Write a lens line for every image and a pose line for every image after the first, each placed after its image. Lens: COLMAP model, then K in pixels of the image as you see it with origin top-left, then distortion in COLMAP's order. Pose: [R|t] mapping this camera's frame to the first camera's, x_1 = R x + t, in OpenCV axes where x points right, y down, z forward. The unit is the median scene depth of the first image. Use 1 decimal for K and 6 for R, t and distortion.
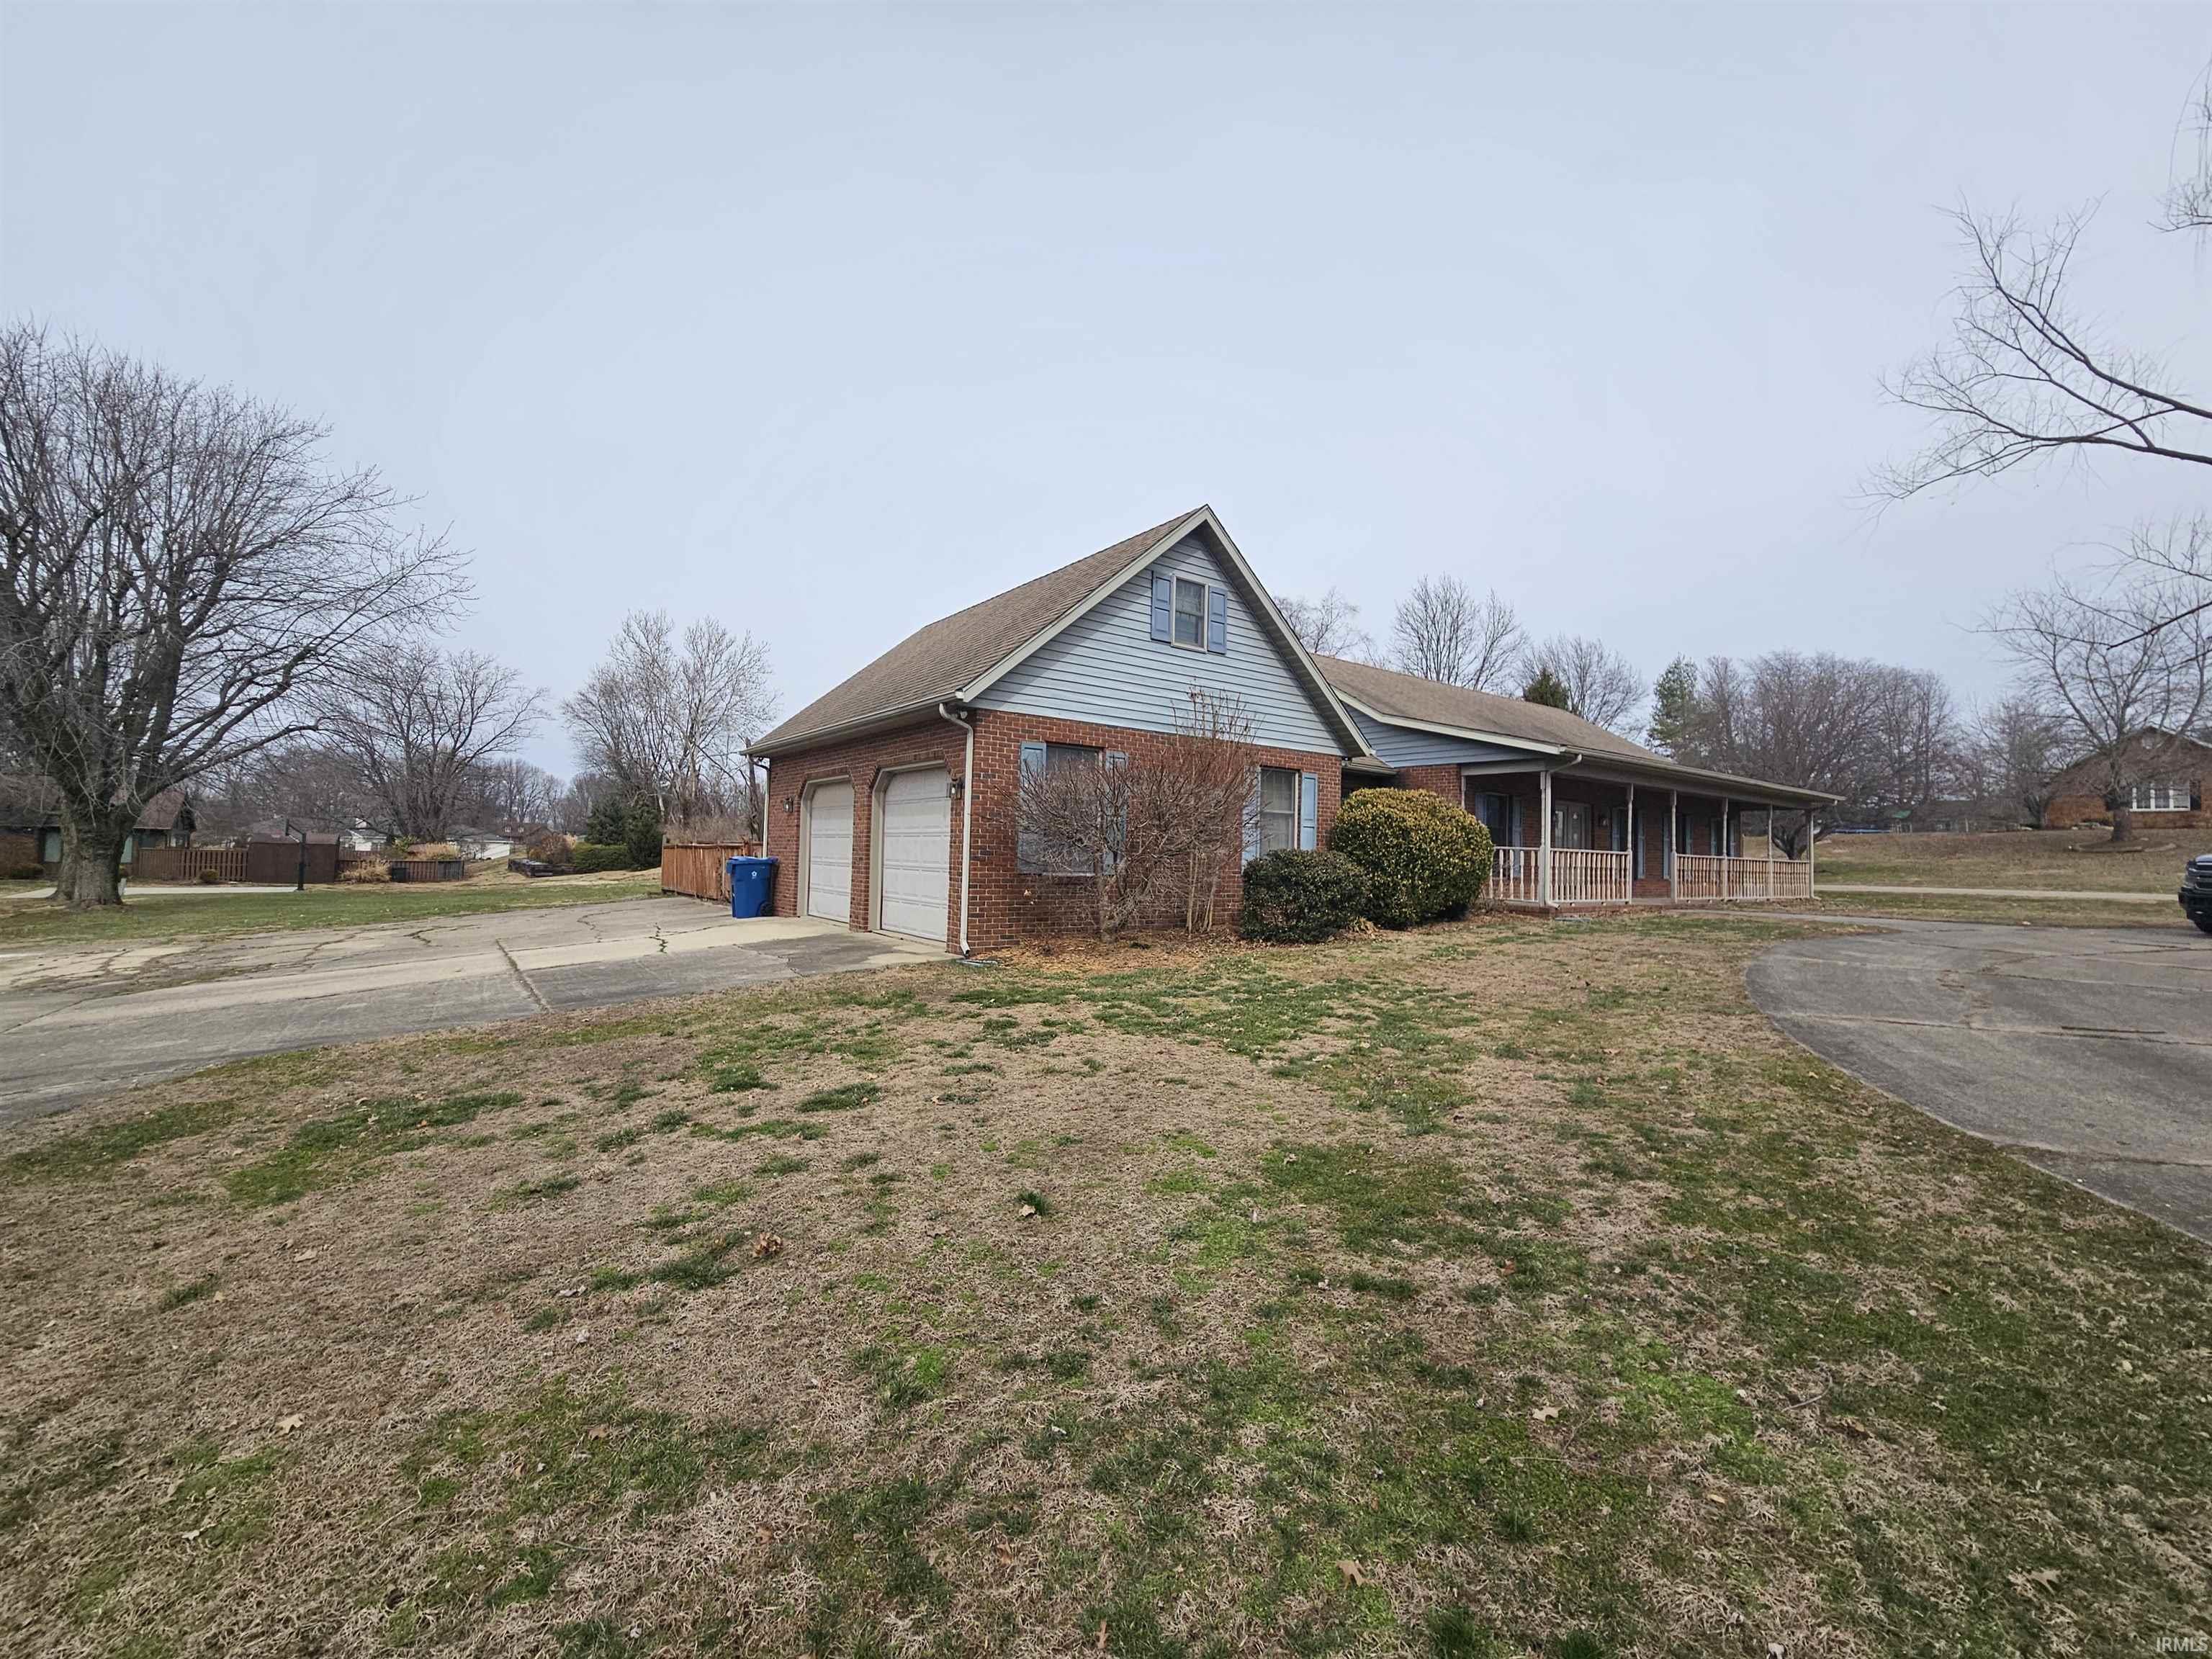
lens RADIAL K [[903.7, 0, 1112.3], [0, 903.7, 822.1], [0, 0, 1]] dist [0.000870, 0.000161]
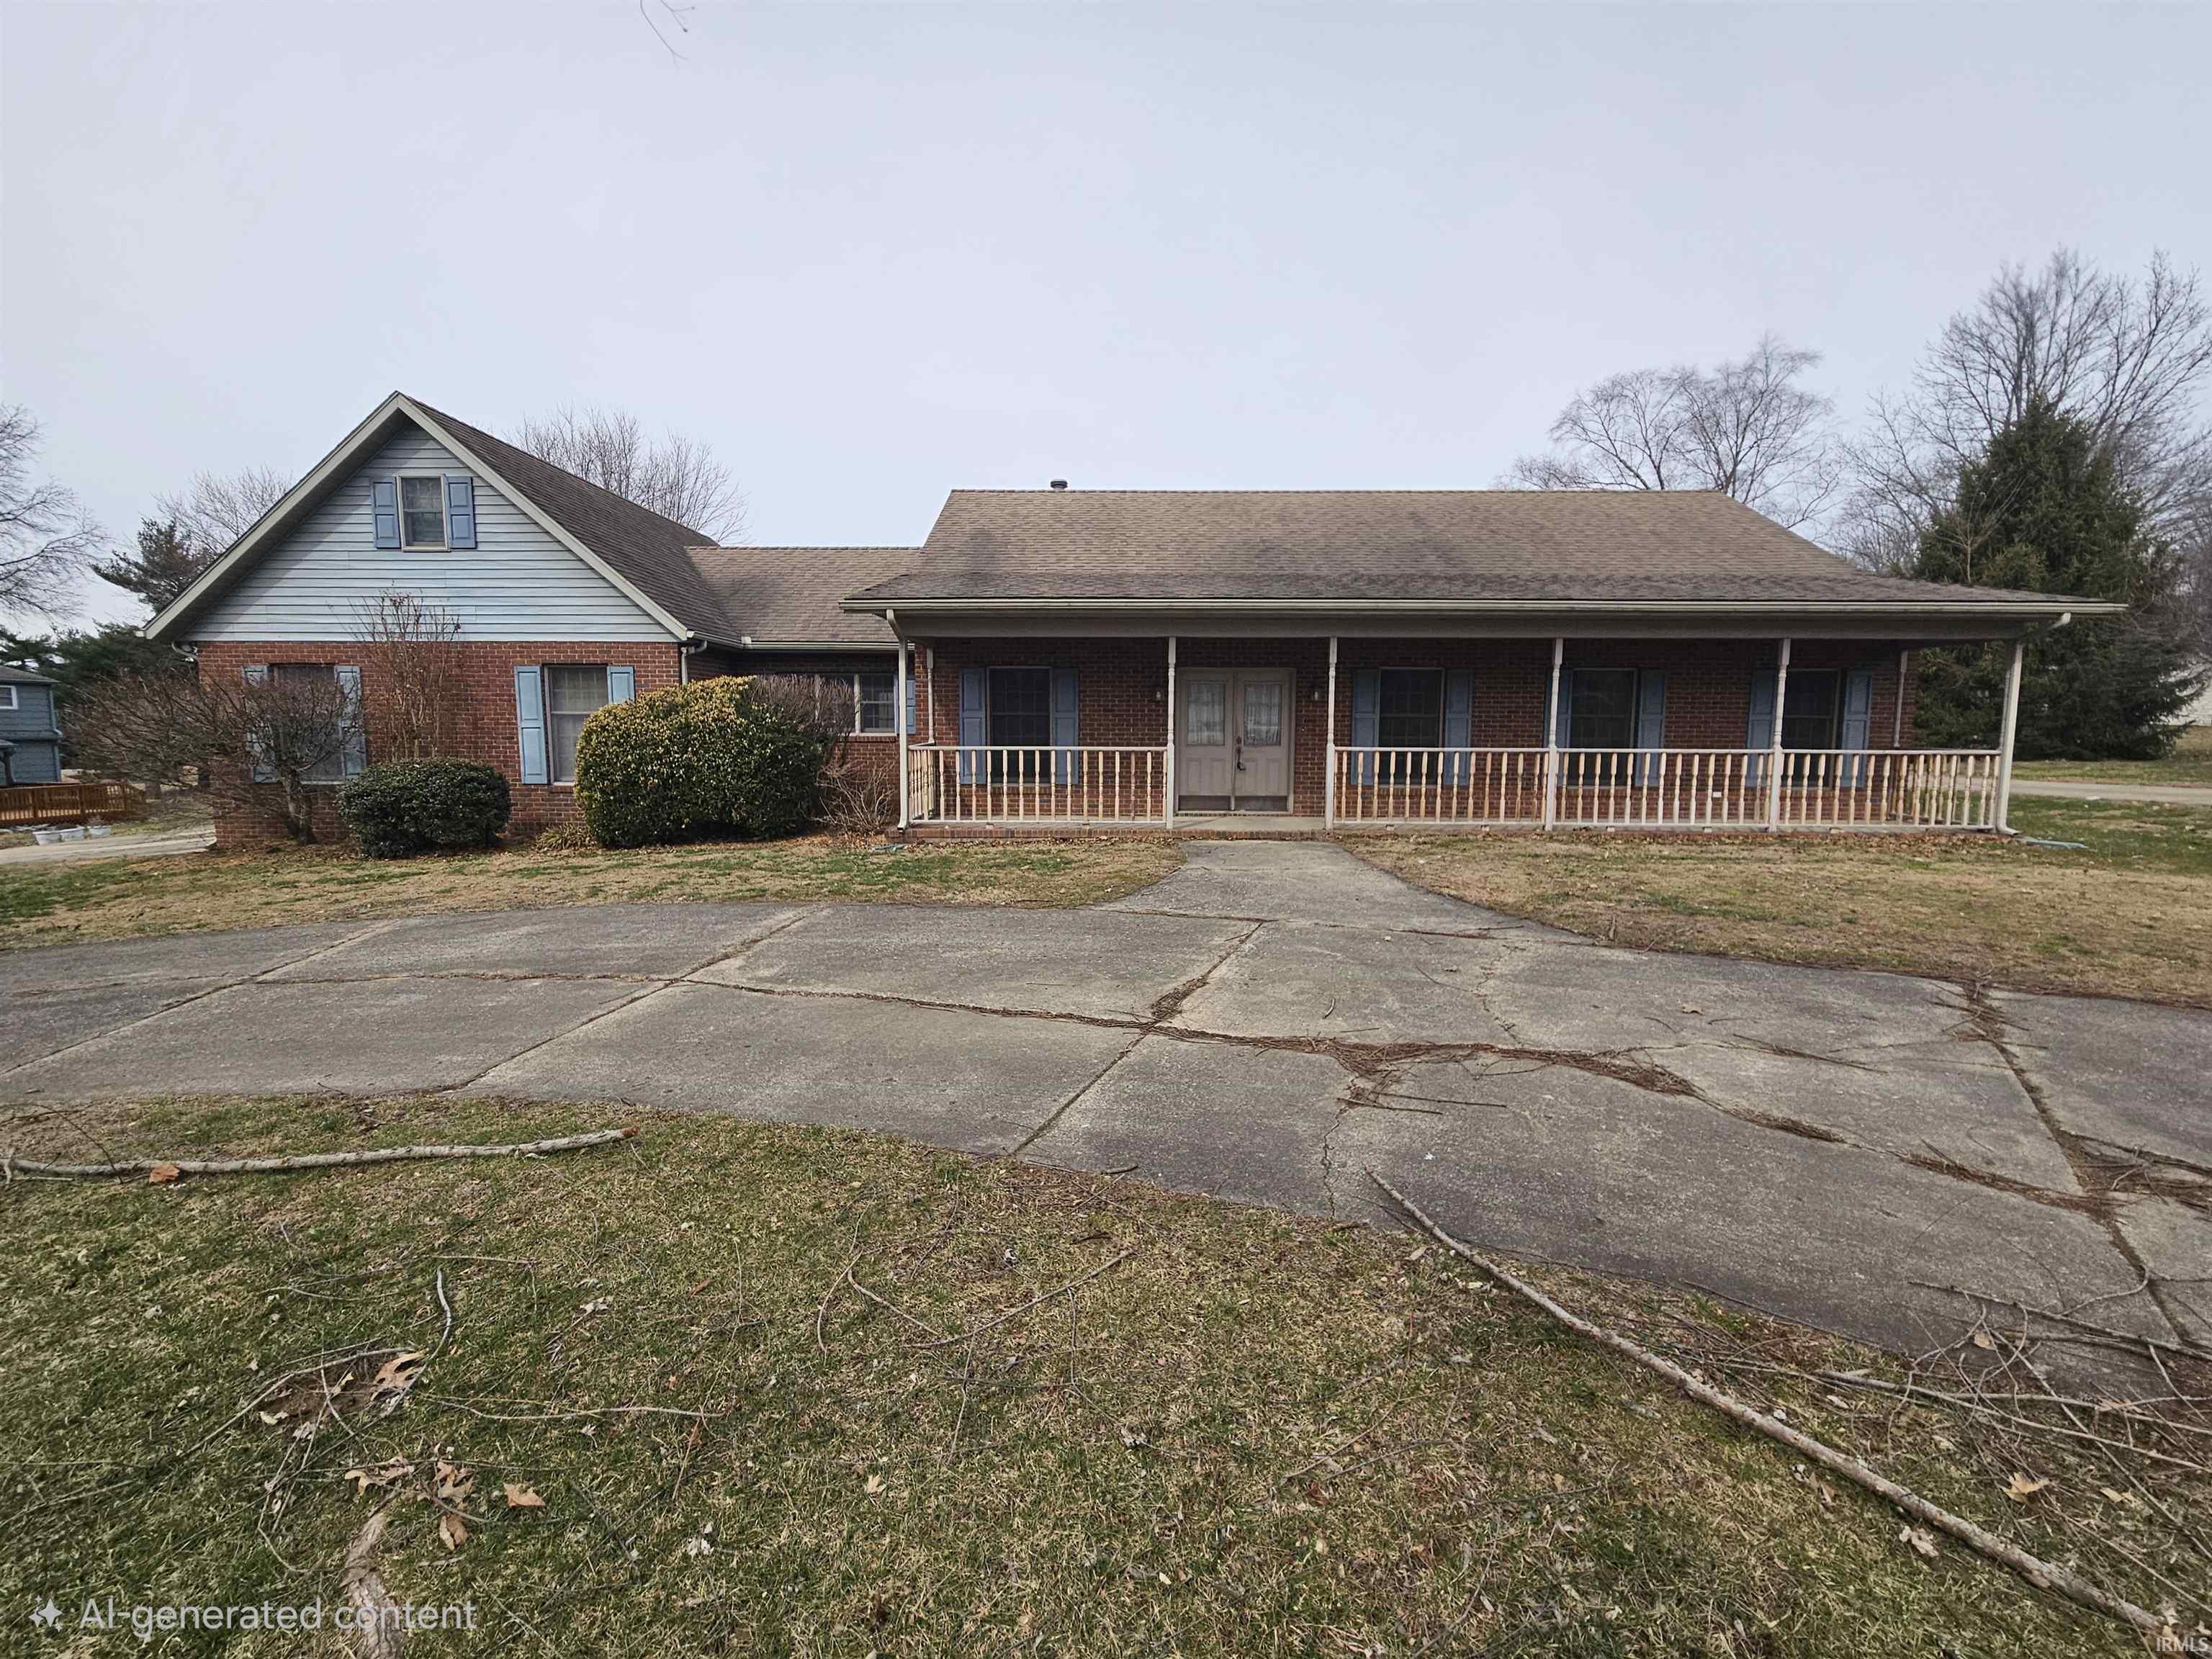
lens RADIAL K [[903.7, 0, 1112.3], [0, 903.7, 822.1], [0, 0, 1]] dist [0.000870, 0.000161]
pose [[0.788951, 0.026026, -0.613904, 1.256234], [0.036850, 0.995300, 0.089552, 0.037253], [0.613350, -0.093275, 0.784284, 0.662191]]
